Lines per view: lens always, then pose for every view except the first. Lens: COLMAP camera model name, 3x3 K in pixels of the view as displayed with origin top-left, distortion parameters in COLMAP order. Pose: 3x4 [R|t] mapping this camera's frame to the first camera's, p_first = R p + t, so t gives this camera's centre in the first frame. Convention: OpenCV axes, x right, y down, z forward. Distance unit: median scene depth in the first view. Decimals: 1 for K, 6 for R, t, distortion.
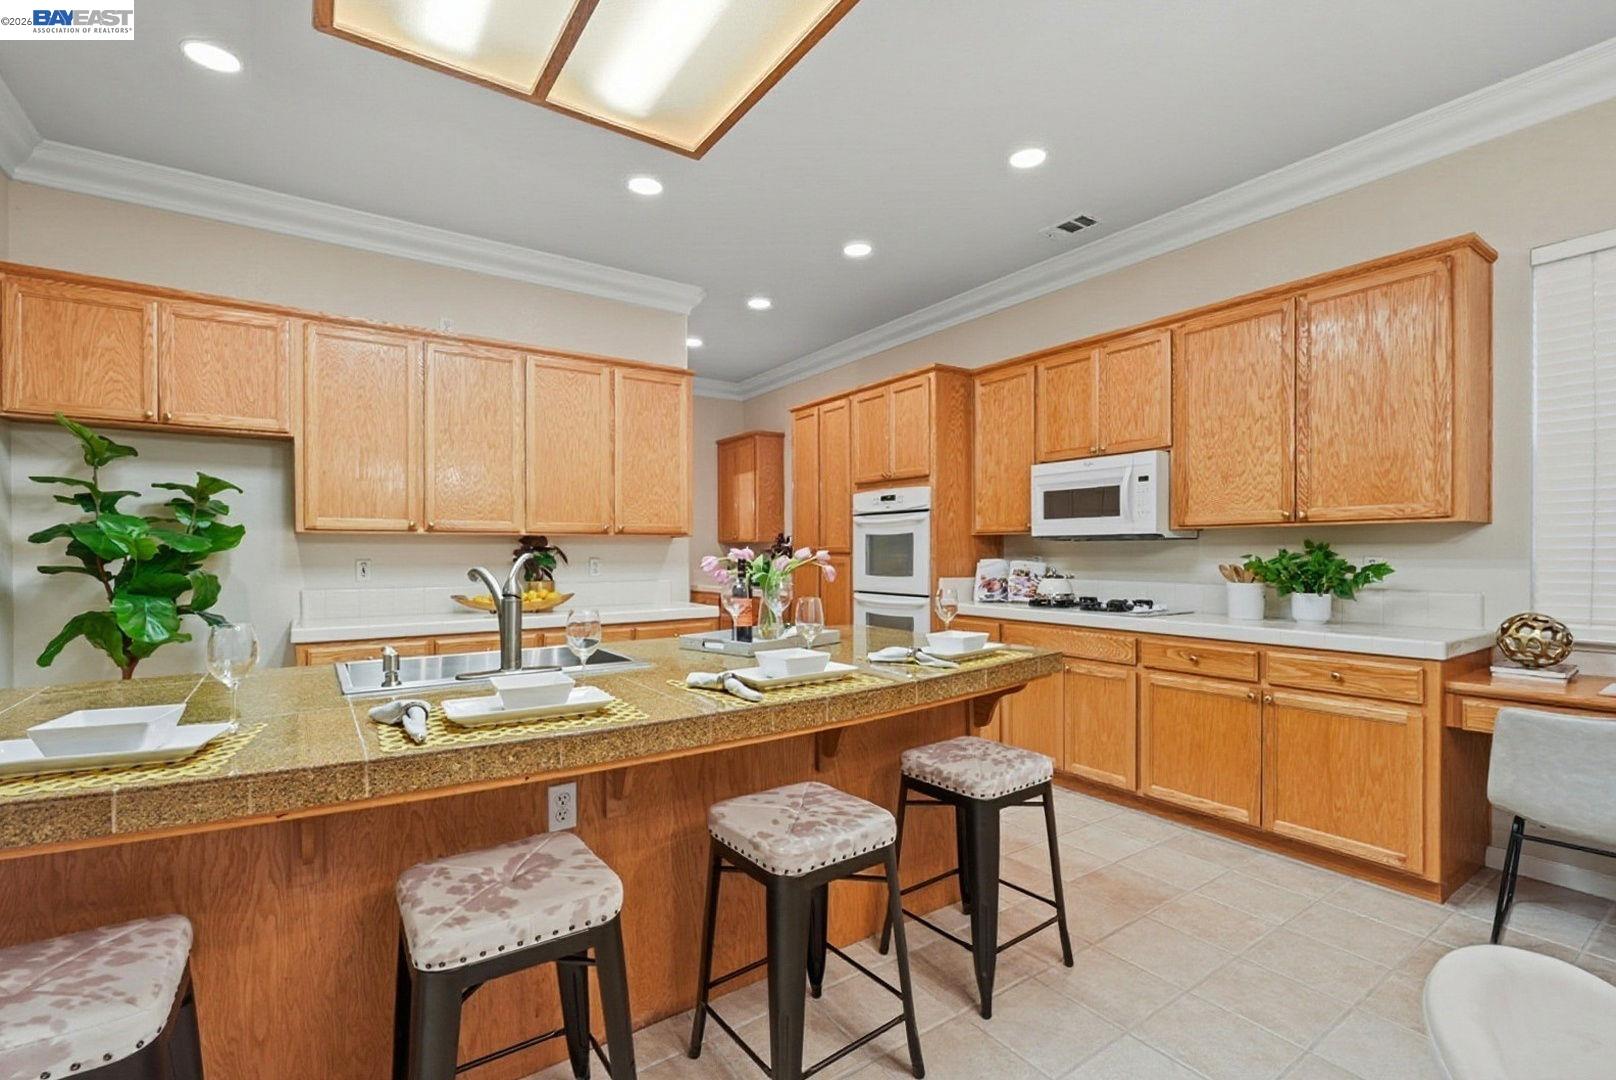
lens RADIAL K [[713.5, 0, 804.0], [0, 713.5, 551.4], [0, 0, 1]] dist [0.000412, -0.000003]
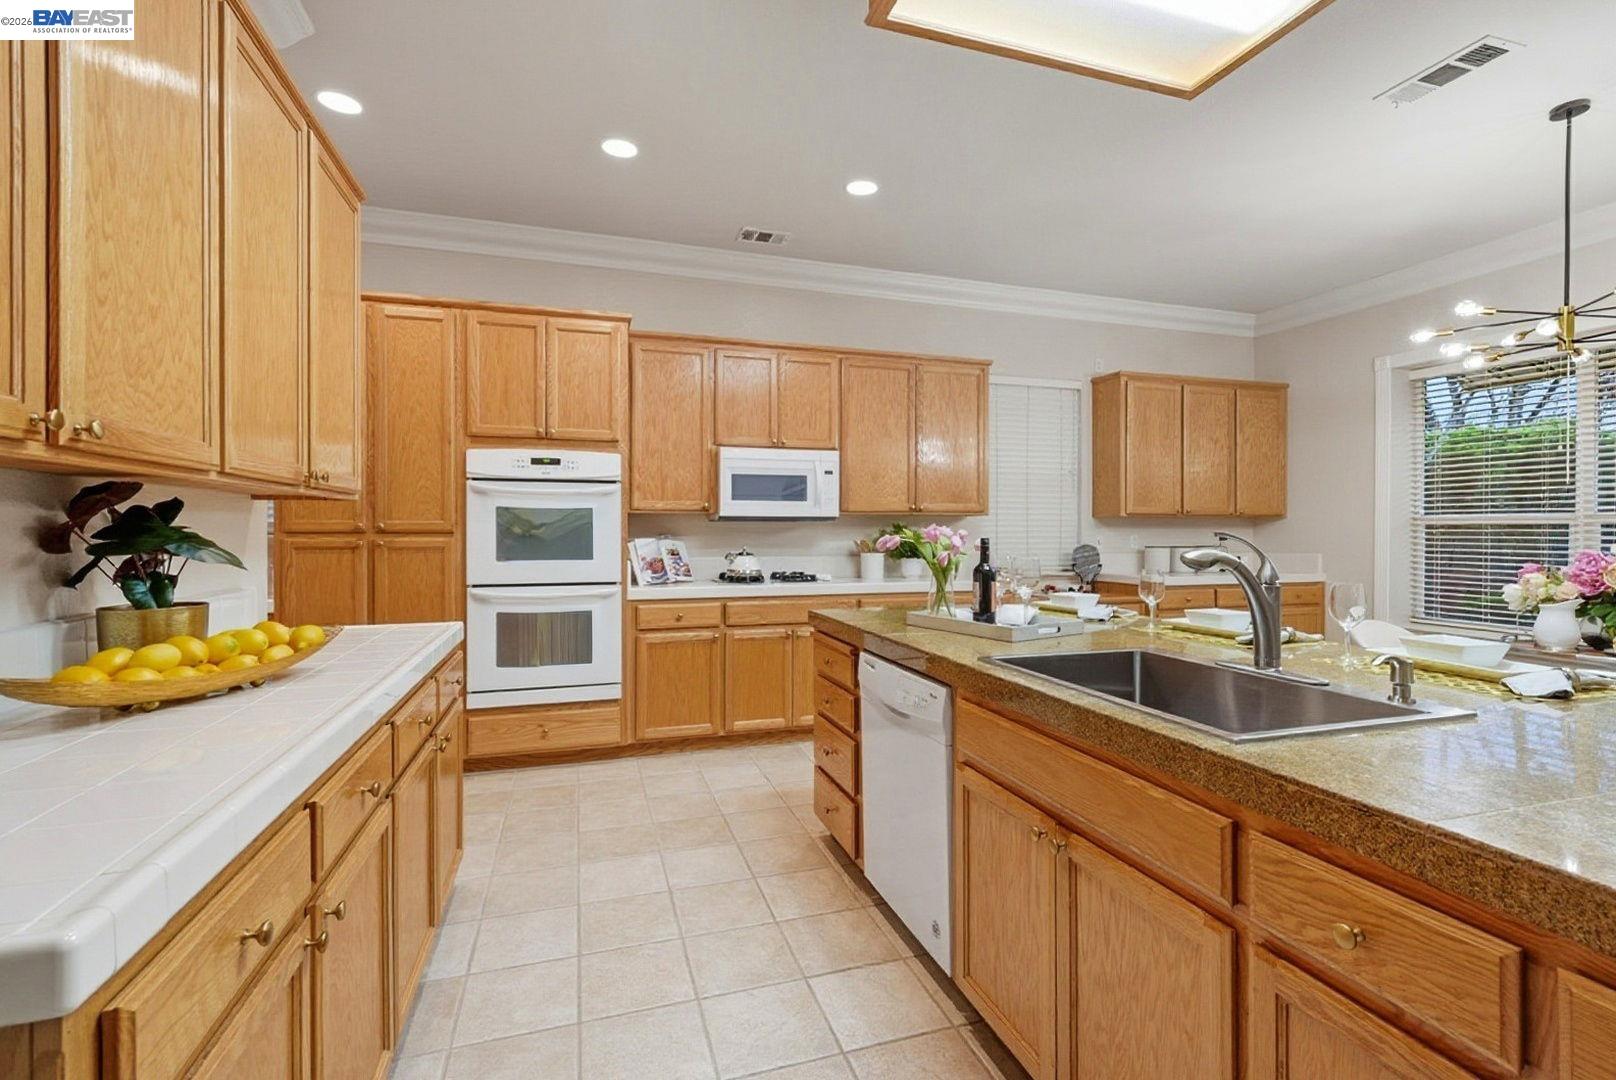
lens RADIAL K [[713.5, 0, 804.9], [0, 713.5, 532.8], [0, 0, 1]] dist [0.000412, -0.000003]
pose [[0.301938, 0.000782, 0.953327, -0.618409], [-0.001748, 0.999998, -0.000266, 0.003627], [-0.953326, -0.001586, 0.301939, 0.564238]]
